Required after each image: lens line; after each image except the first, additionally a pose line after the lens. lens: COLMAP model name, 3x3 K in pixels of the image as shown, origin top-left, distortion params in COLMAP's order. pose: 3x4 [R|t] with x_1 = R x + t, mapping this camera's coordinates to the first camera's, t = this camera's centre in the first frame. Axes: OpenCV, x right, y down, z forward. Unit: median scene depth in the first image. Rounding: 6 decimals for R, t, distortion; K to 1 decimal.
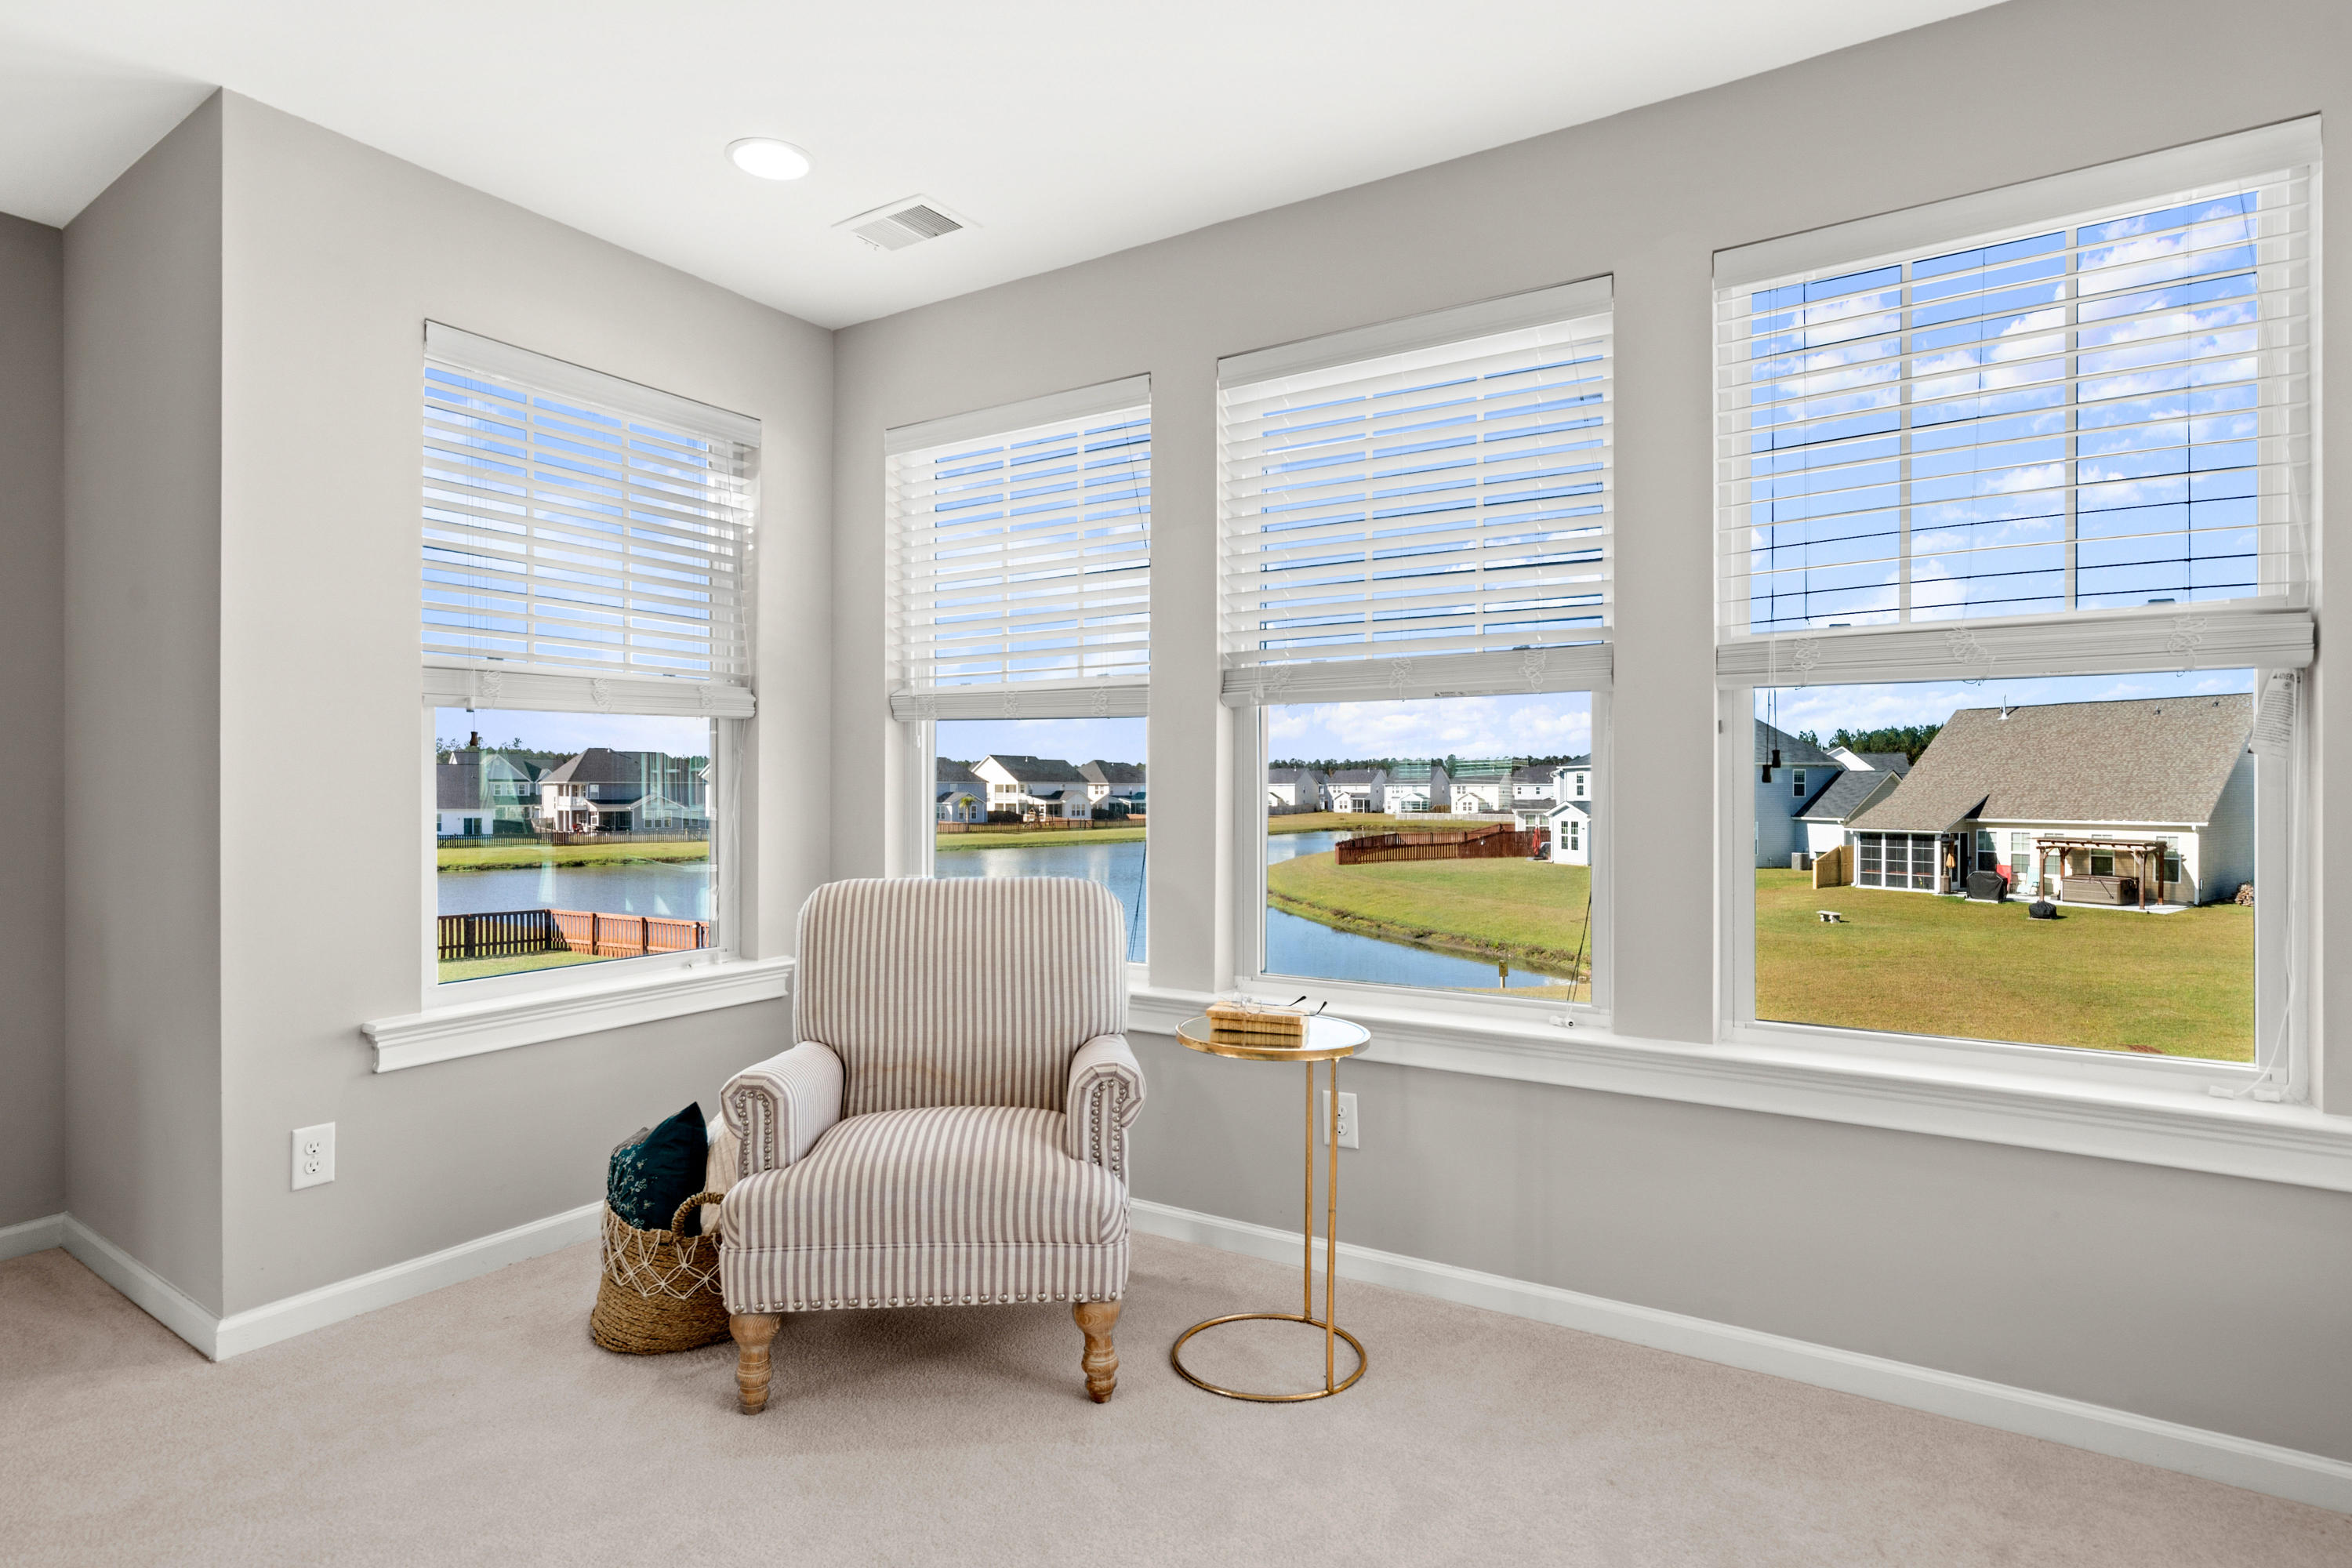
lens RADIAL K [[1172.0, 0, 1216.2], [0, 1172.0, 789.4], [0, 0, 1]] dist [0.002505, -0.000710]
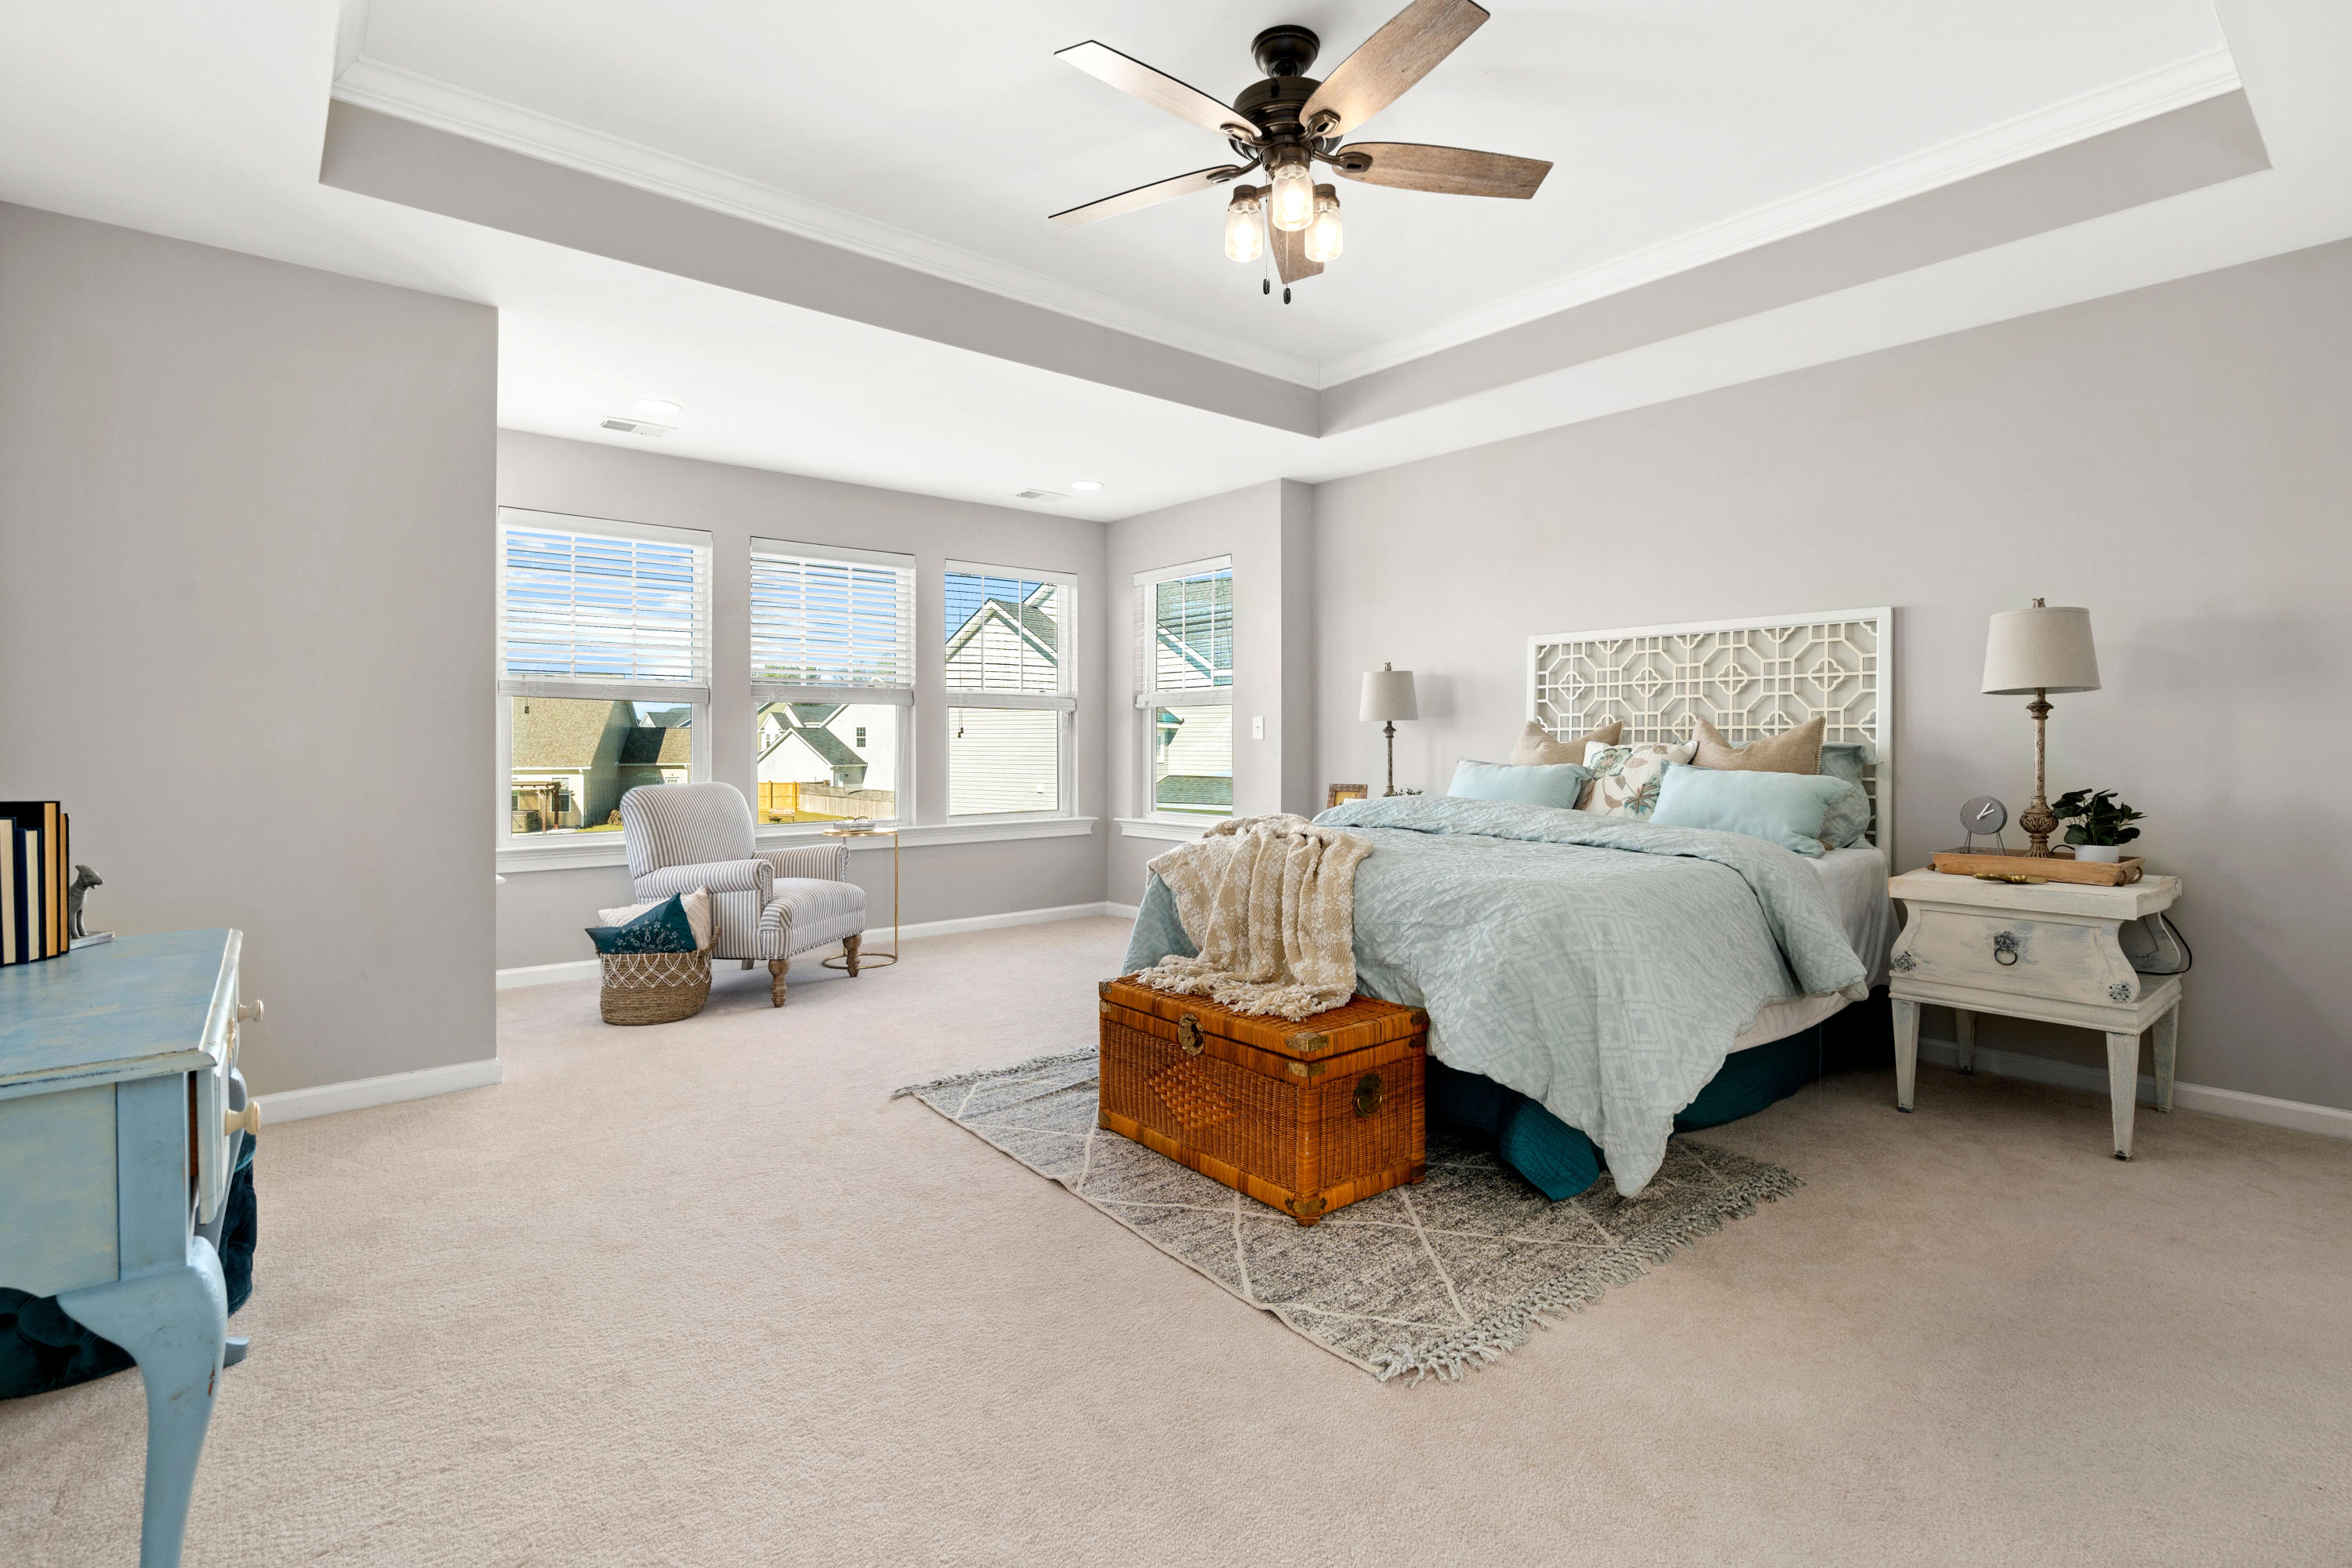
lens RADIAL K [[1082.2, 0, 1171.2], [0, 1082.2, 767.6], [0, 0, 1]] dist [0.017056, 0.000468]
pose [[0.301279, -0.021620, 0.953291, -0.776848], [-0.000238, 0.999741, 0.022748, 0.001614], [-0.953536, -0.007080, 0.301196, -0.143727]]
